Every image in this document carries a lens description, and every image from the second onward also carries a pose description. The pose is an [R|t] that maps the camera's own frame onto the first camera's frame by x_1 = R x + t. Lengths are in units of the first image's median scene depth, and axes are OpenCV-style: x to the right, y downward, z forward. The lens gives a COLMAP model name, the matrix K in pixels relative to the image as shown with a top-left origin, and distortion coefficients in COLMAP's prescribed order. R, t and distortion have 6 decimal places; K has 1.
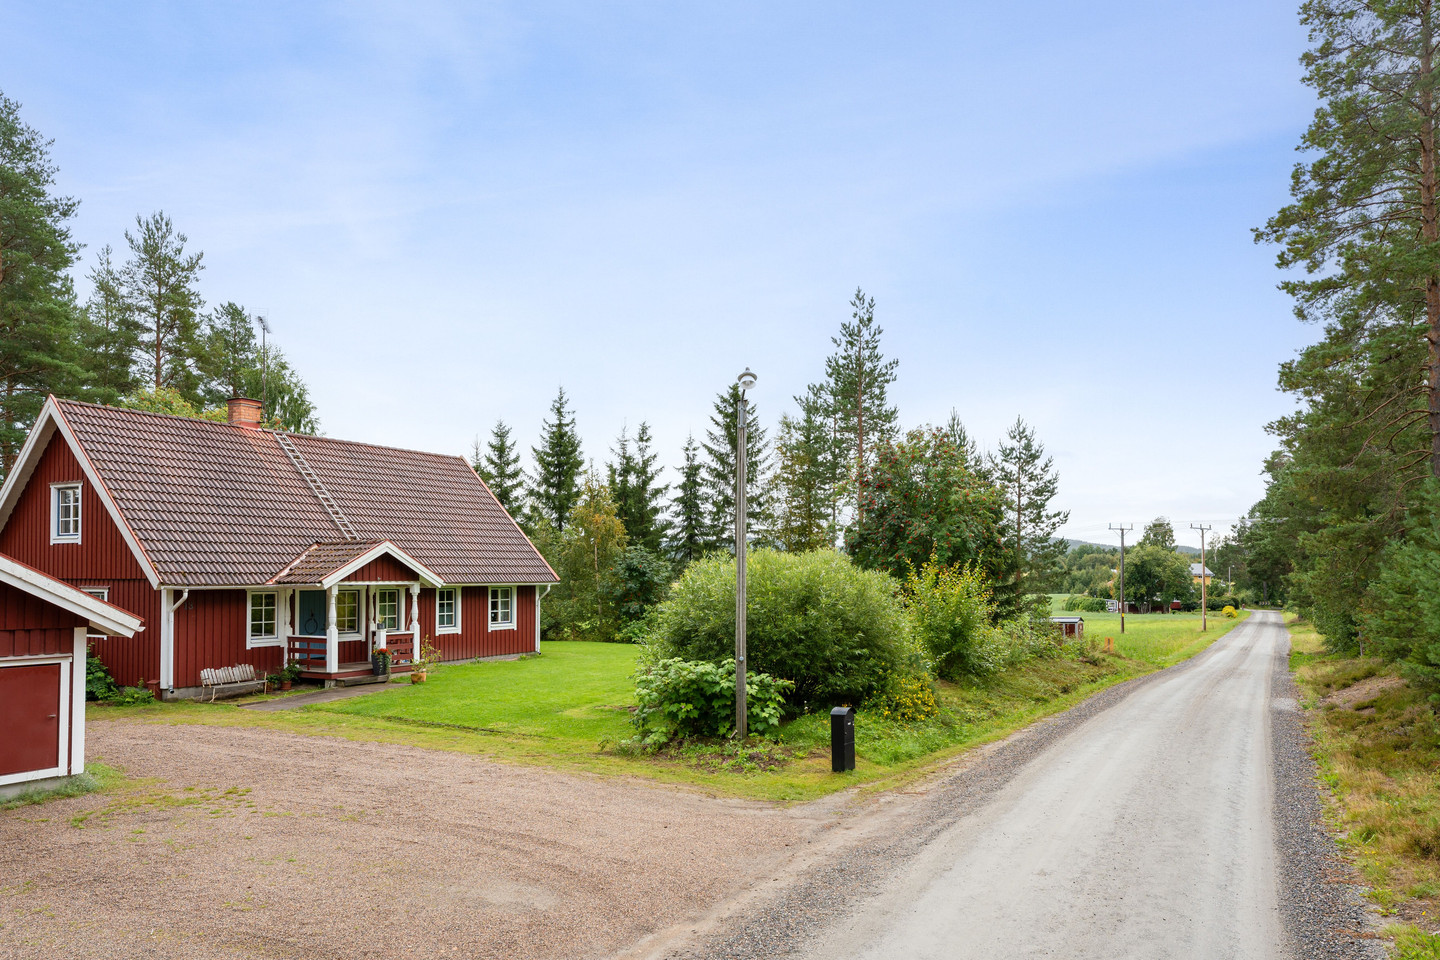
lens RADIAL K [[951.3, 0, 720.0], [0, 951.3, 480.0], [0, 0, 1]] dist [-0.000137, -0.000423]
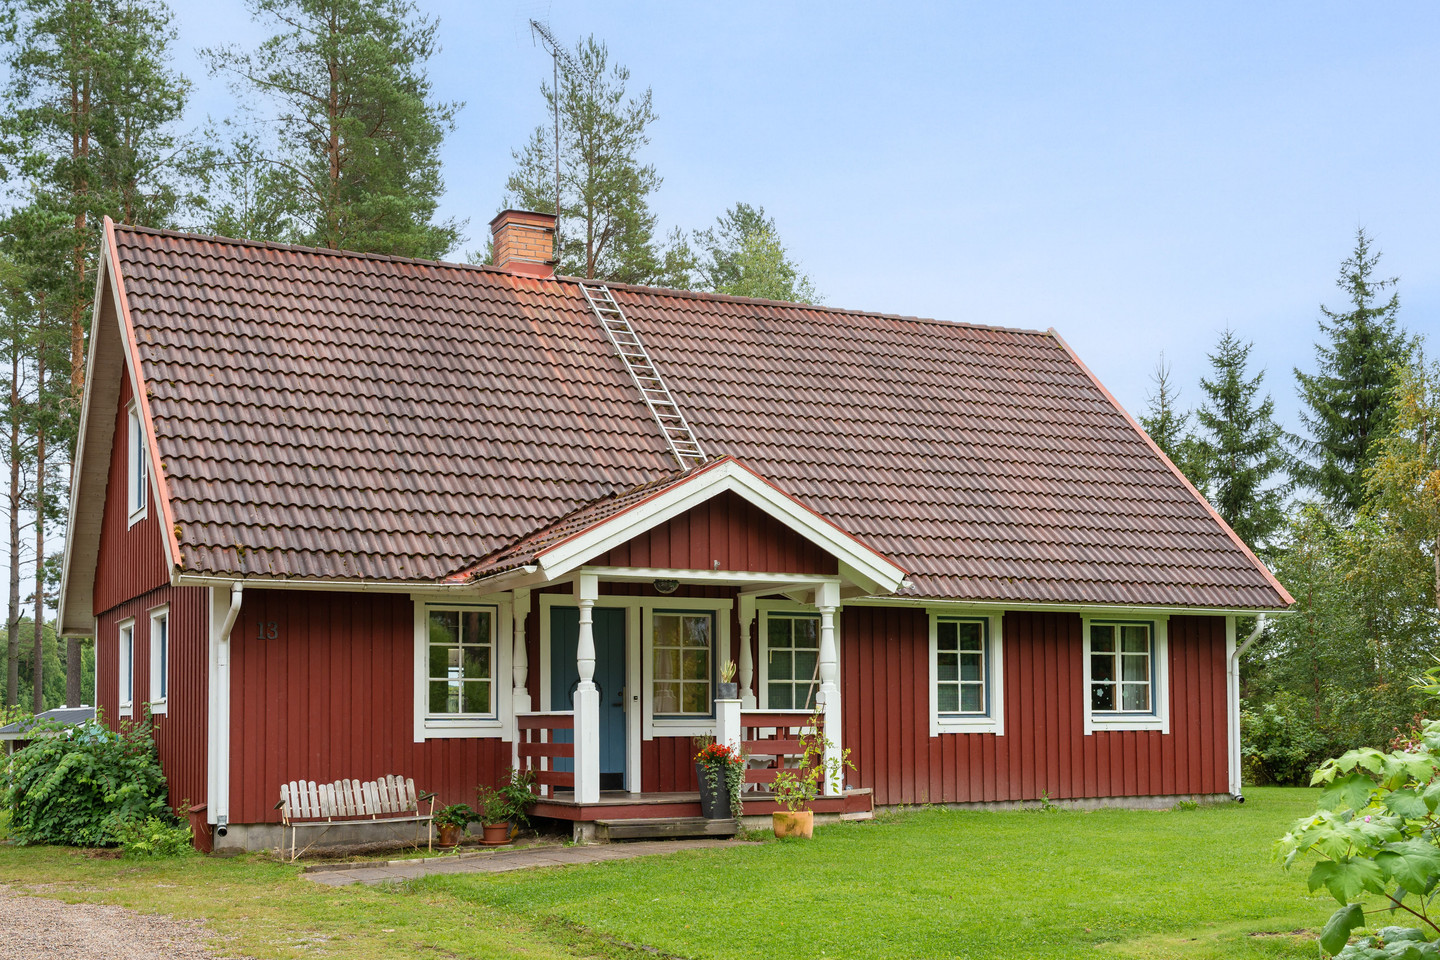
lens RADIAL K [[1611.7, 0, 684.6], [0, 1611.7, 662.5], [0, 0, 1]] dist [0.017570, -0.012593]
pose [[0.819787, -0.029434, -0.571911, -0.007389], [0.063863, 0.997148, 0.040222, 0.094266], [0.569096, -0.069498, 0.819329, 0.384219]]
